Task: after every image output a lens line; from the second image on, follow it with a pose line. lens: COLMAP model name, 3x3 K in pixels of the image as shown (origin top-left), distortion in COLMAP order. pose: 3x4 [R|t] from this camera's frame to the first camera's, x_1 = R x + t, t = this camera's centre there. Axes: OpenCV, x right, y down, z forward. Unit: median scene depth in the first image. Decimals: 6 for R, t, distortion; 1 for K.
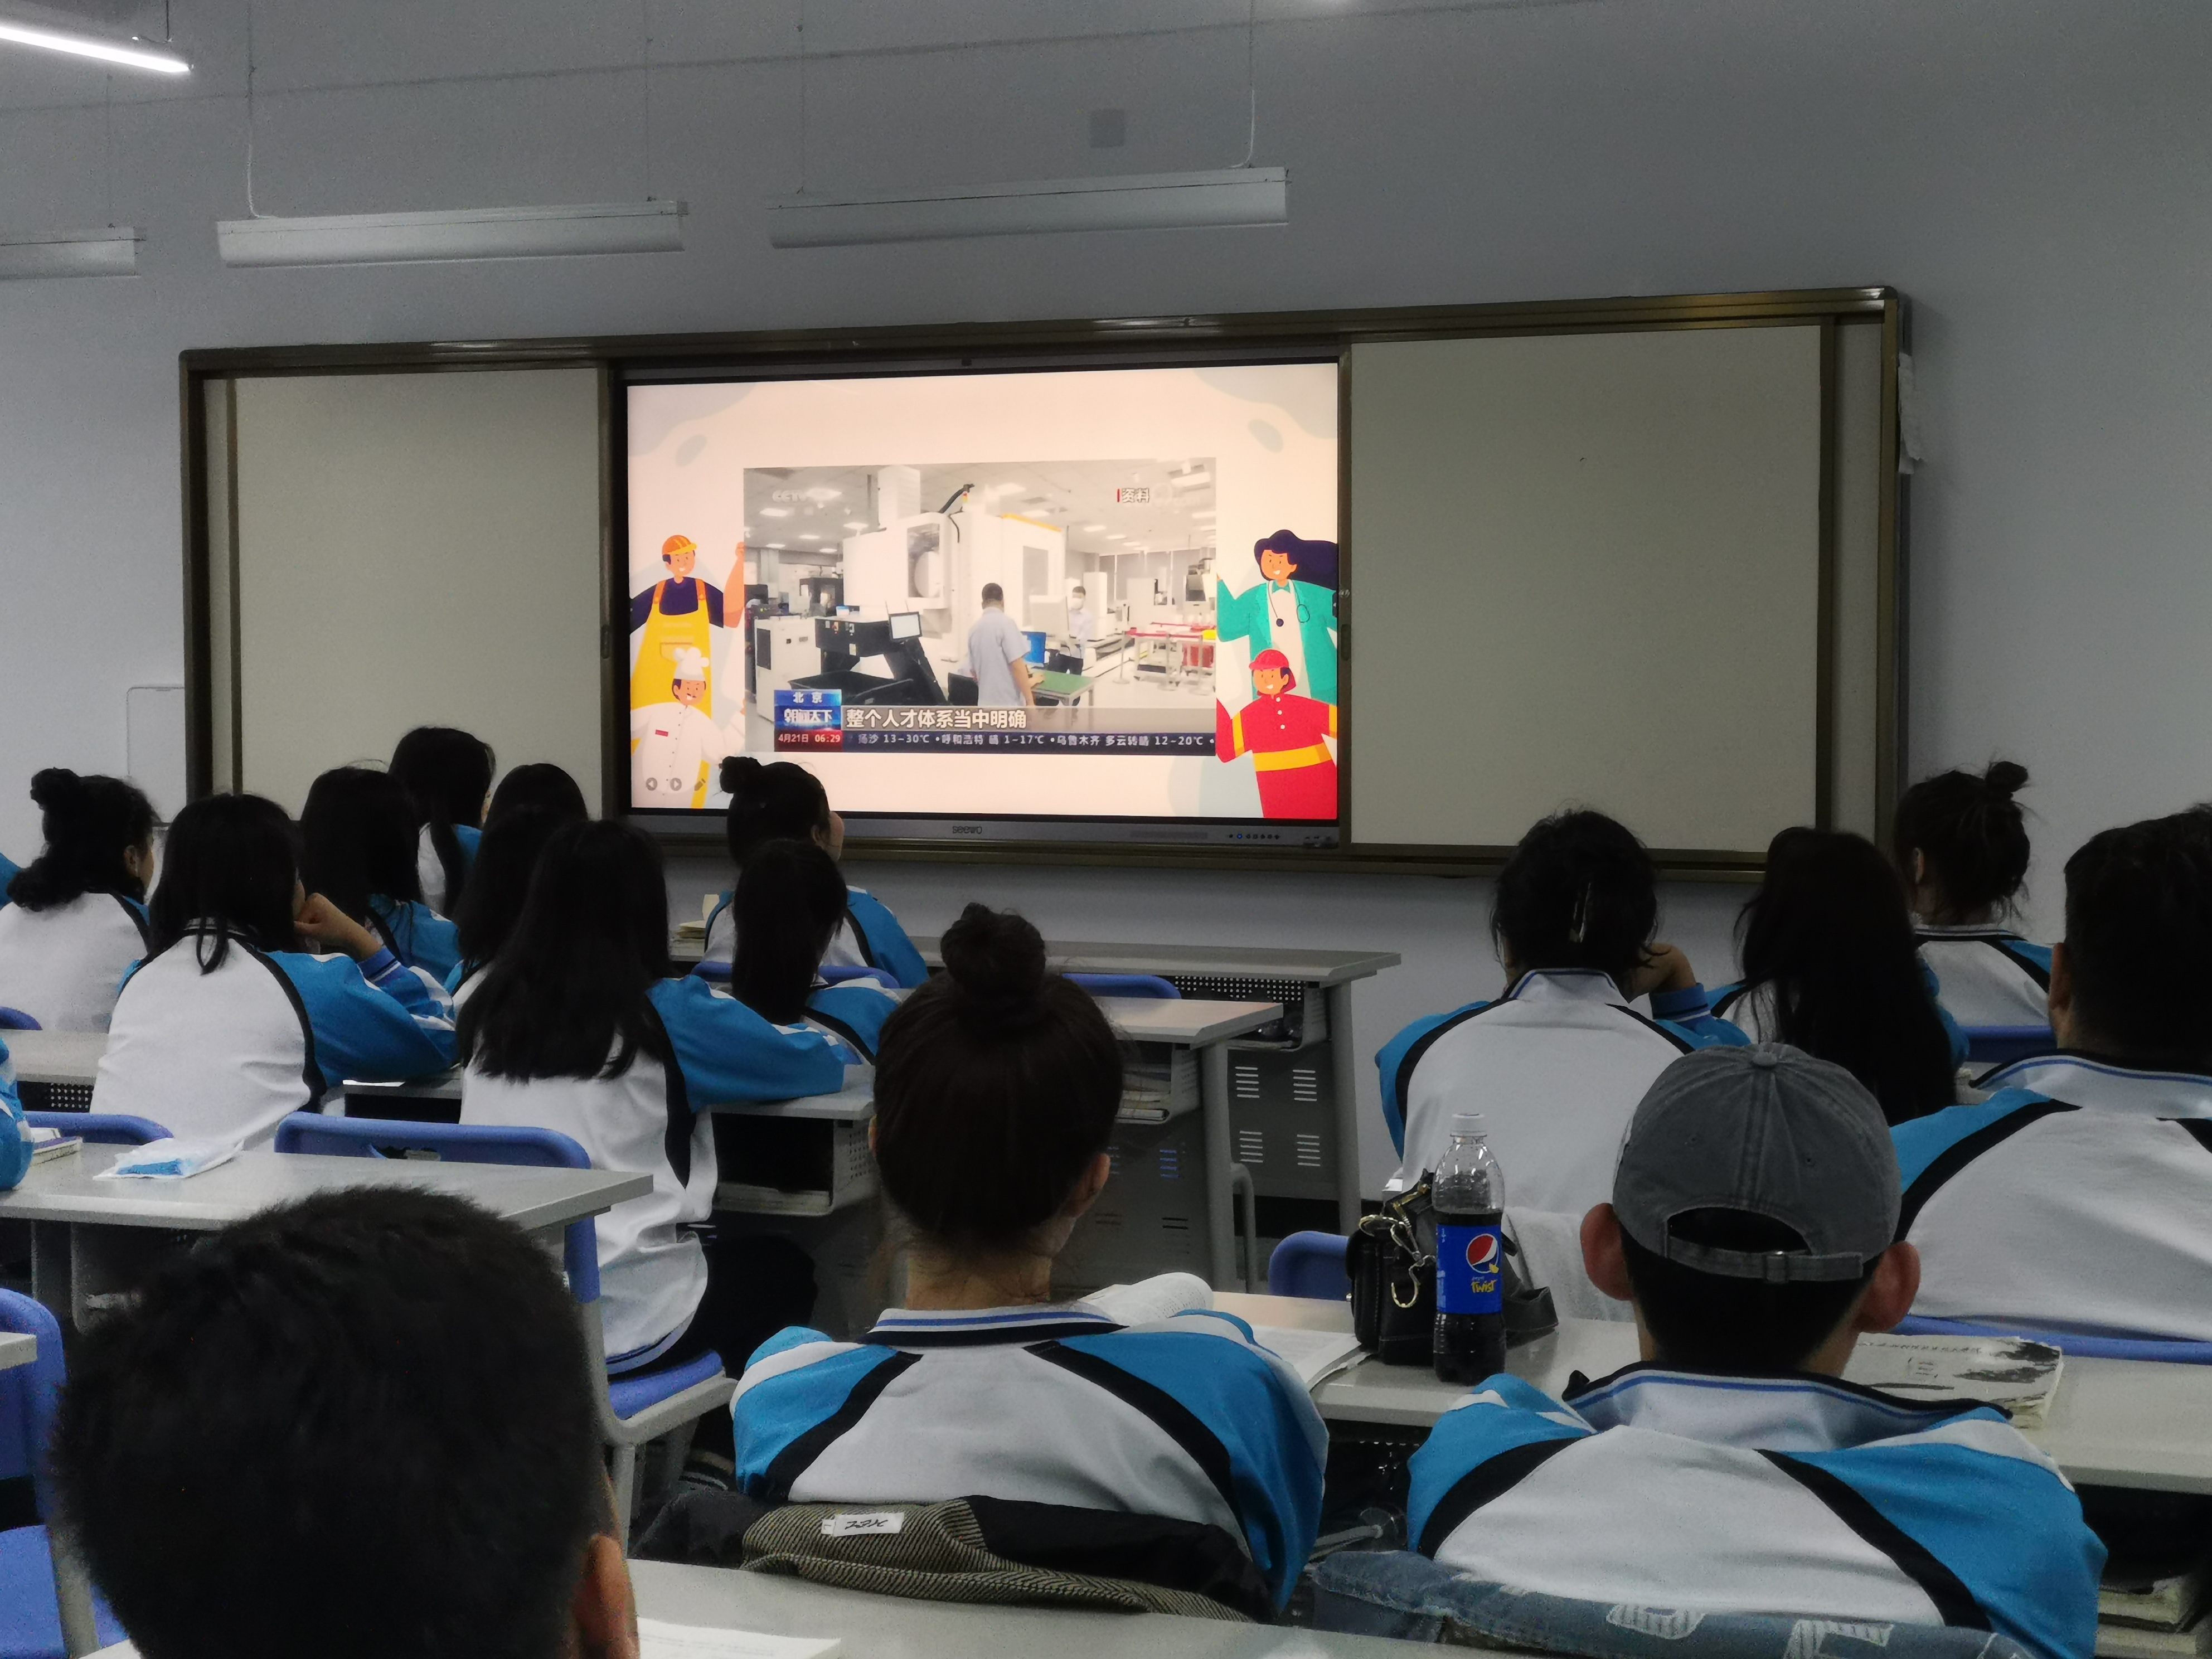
lens RADIAL K [[3759.2, 0, 1099.7], [0, 3759.2, 837.9], [0, 0, 1]] dist [0.106792, 0.000000]
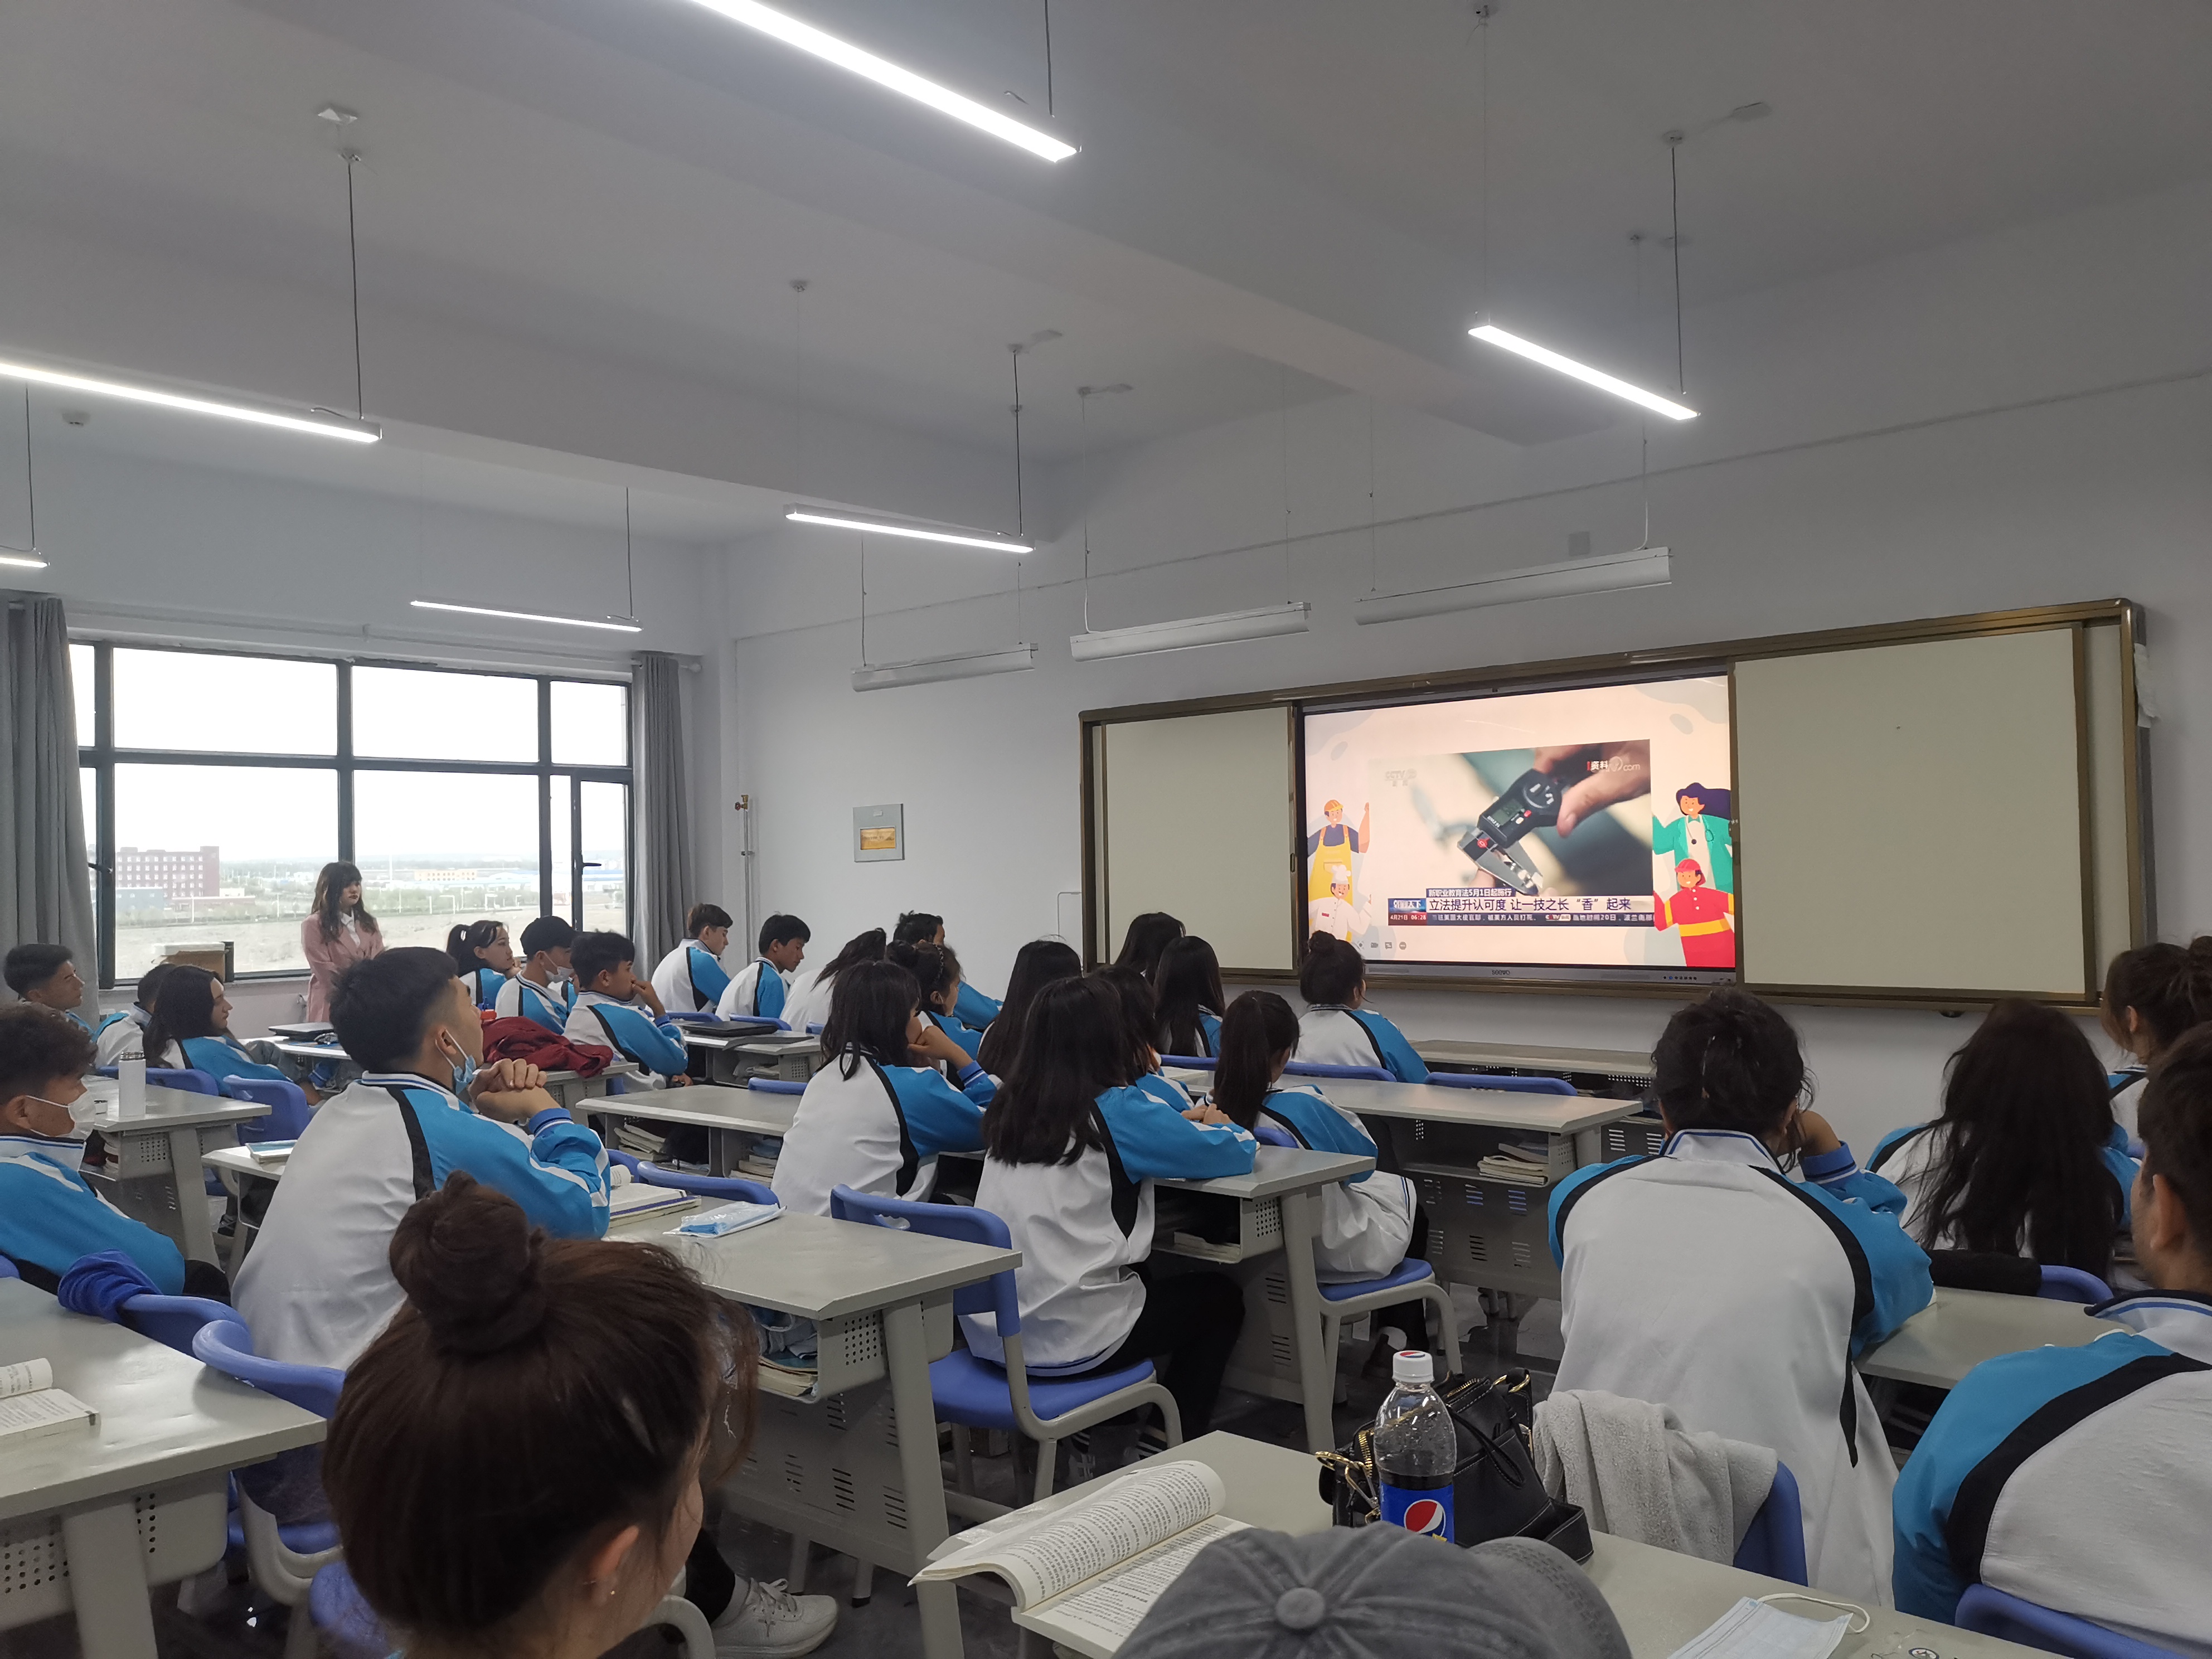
lens RADIAL K [[1769.3, 0, 1097.8], [0, 1769.3, 839.4], [0, 0, 1]] dist [0.059452, -0.013977]
pose [[0.939517, -0.023692, -0.341681, 0.068312], [0.000447, 0.997689, -0.067951, -0.007825], [0.342502, 0.063688, 0.937356, 0.217600]]
